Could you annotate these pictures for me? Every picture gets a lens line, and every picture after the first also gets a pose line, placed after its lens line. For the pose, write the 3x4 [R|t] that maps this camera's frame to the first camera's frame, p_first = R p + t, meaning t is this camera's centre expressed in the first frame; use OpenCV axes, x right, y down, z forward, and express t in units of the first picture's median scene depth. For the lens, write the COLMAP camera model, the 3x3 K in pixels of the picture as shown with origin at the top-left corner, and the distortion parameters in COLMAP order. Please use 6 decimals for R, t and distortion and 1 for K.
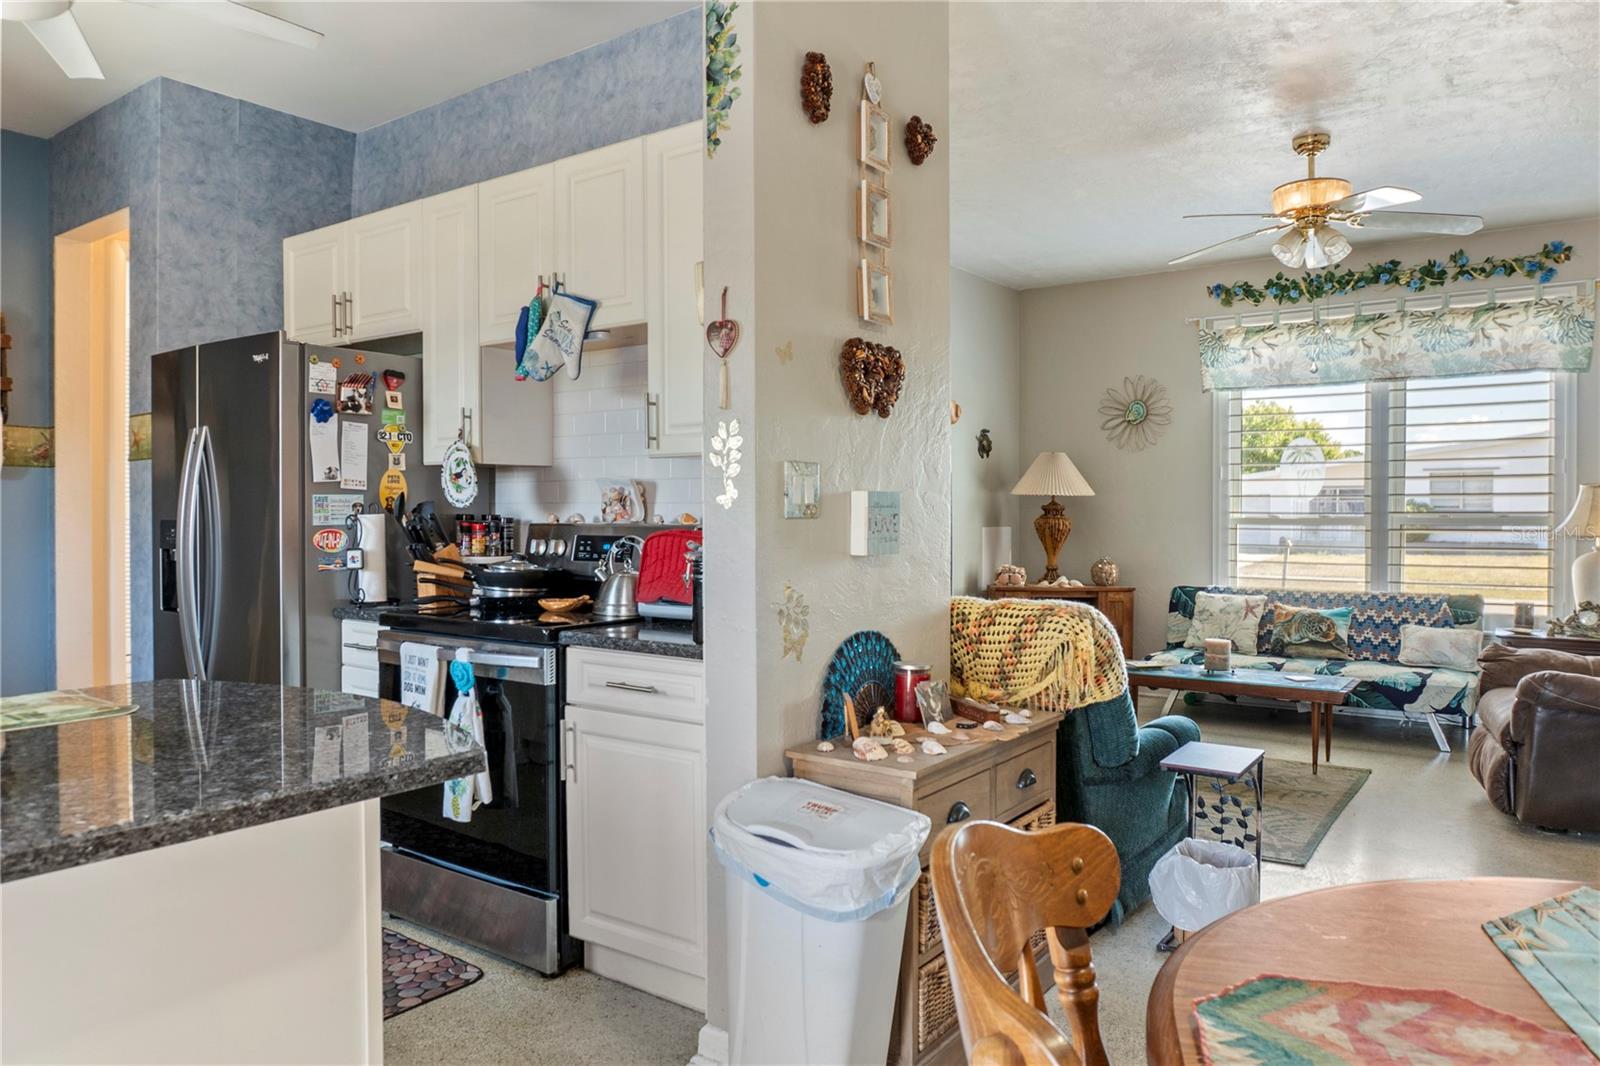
lens RADIAL K [[1064.5, 0, 803.9], [0, 1064.5, 537.1], [0, 0, 1]] dist [-0.027993, -0.000155]
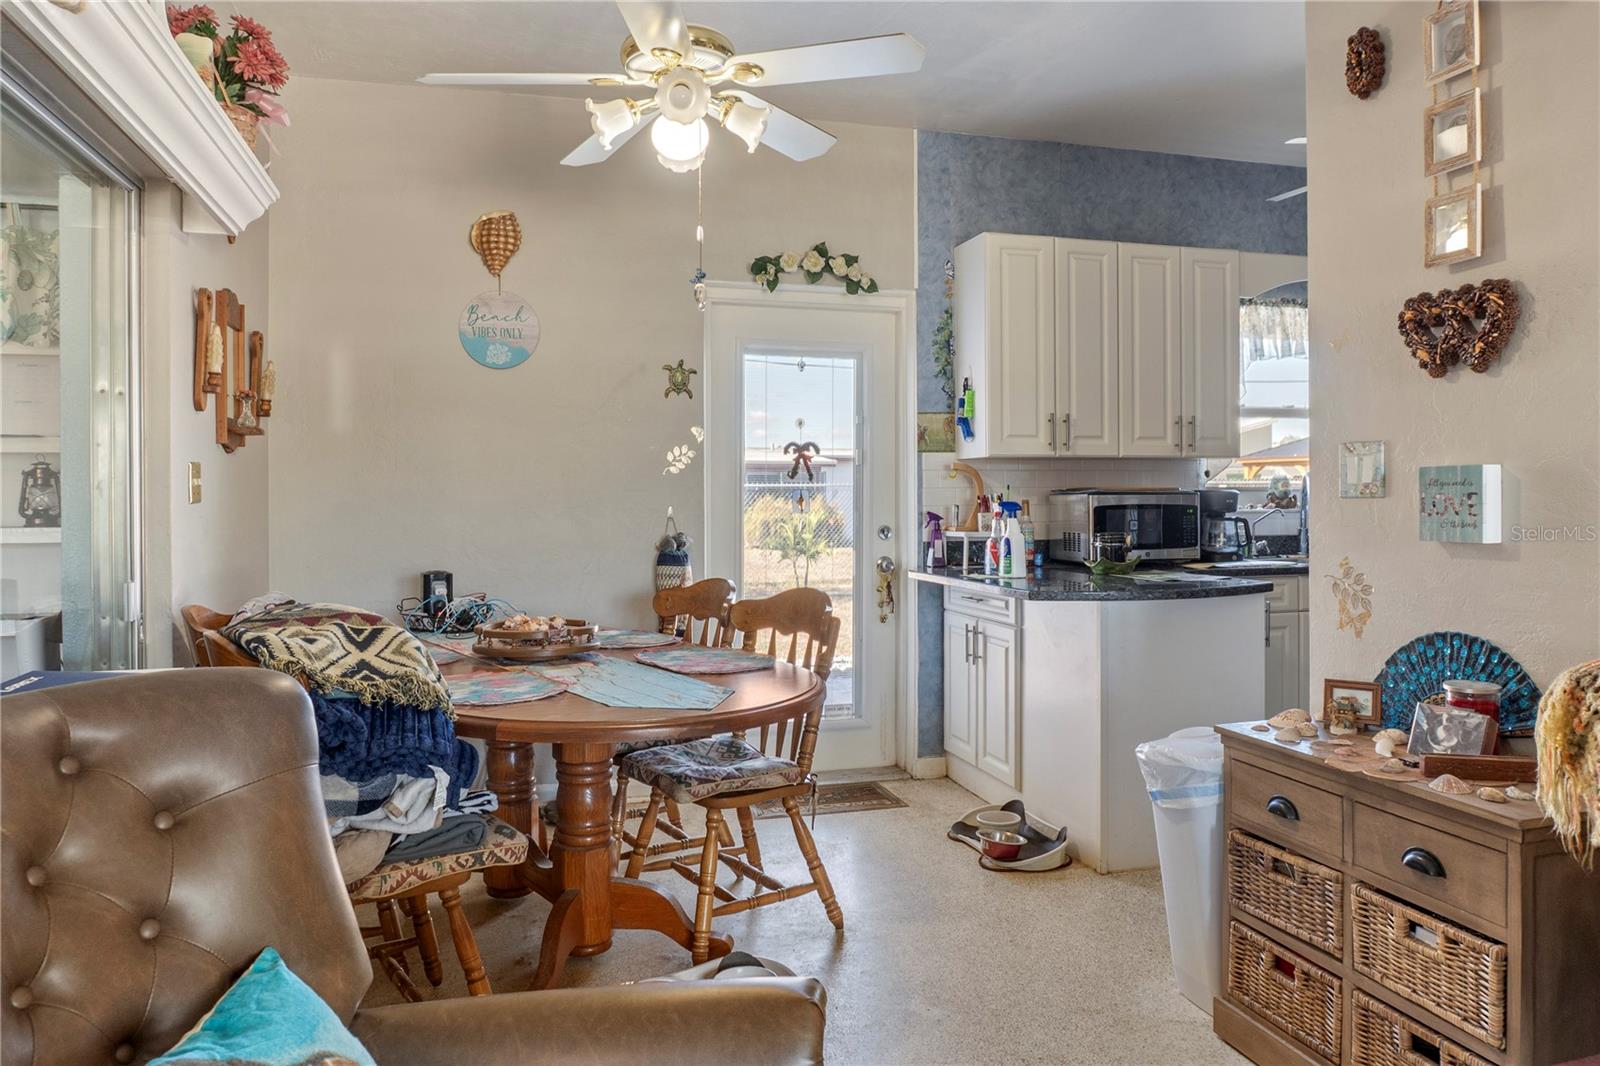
lens RADIAL K [[1075.3, 0, 803.6], [0, 1075.3, 507.2], [0, 0, 1]] dist [-0.030015, -0.001203]
pose [[-0.619770, 0.009491, -0.784726, 0.446827], [-0.011154, 0.999719, 0.020900, -0.009581], [0.784704, 0.021706, -0.619490, 0.482753]]
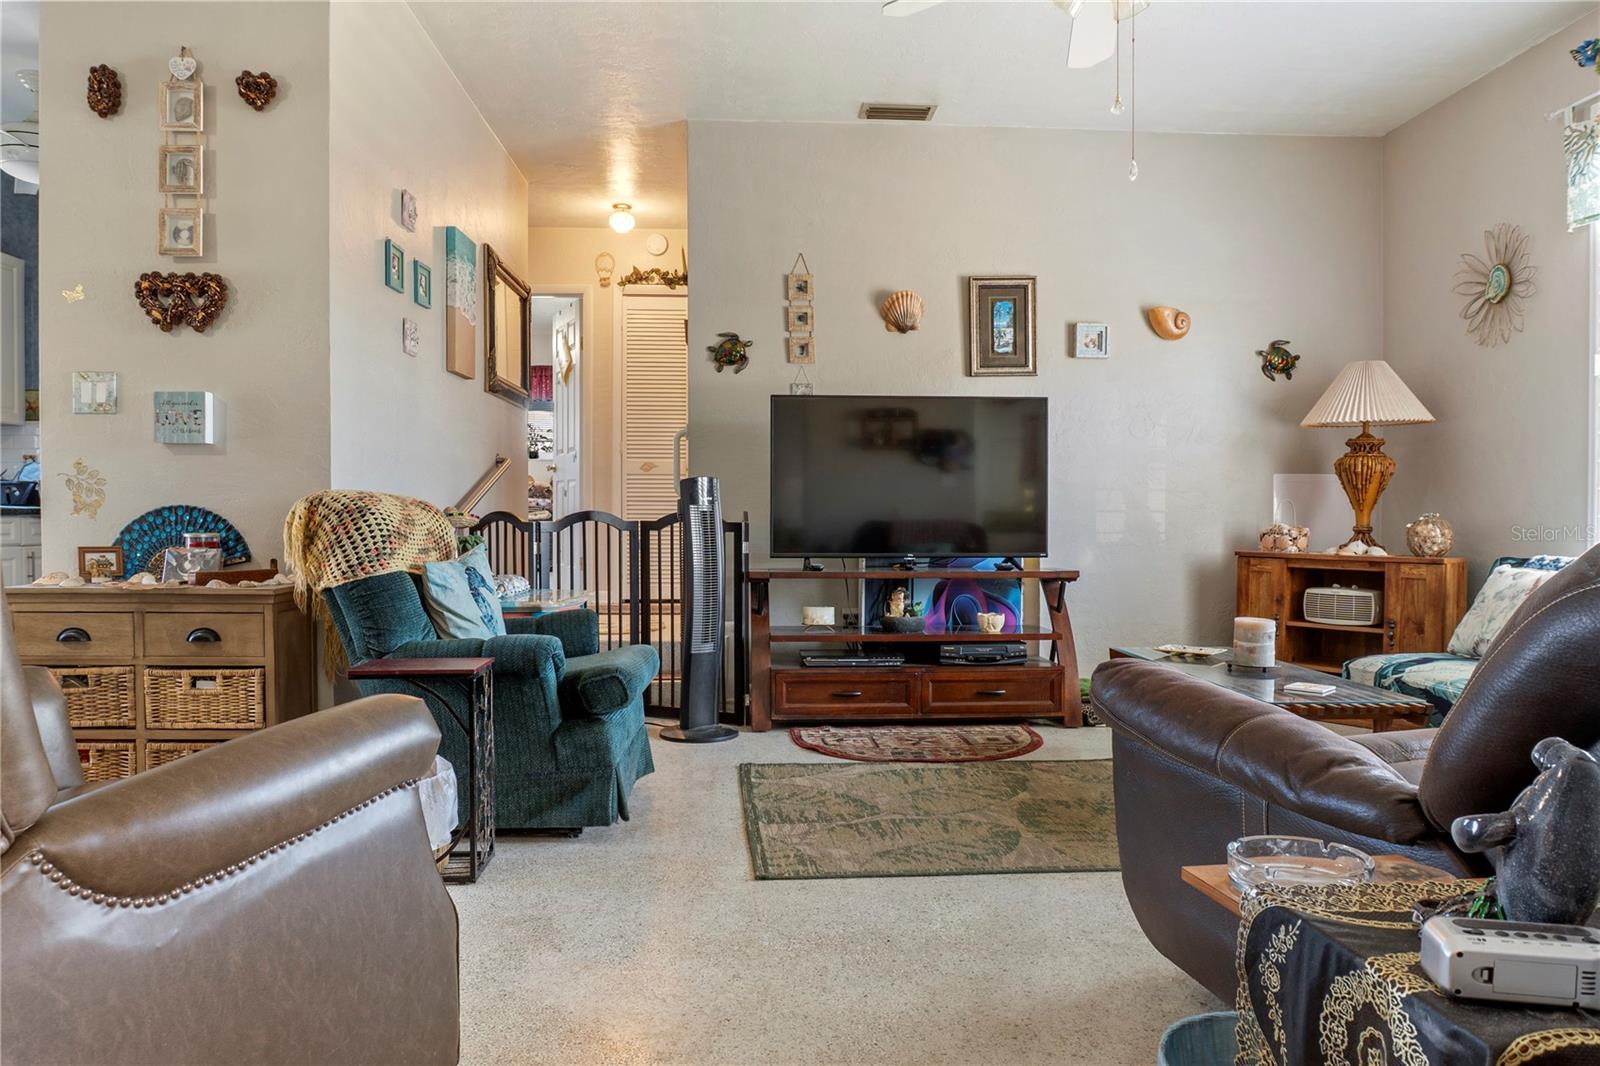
lens RADIAL K [[1064.5, 0, 803.9], [0, 1064.5, 537.1], [0, 0, 1]] dist [-0.027993, -0.000155]
pose [[0.627858, 0.019183, -0.778092, 0.641330], [-0.021793, 0.999738, 0.007062, 0.043920], [0.778023, 0.012523, 0.628111, 0.344355]]
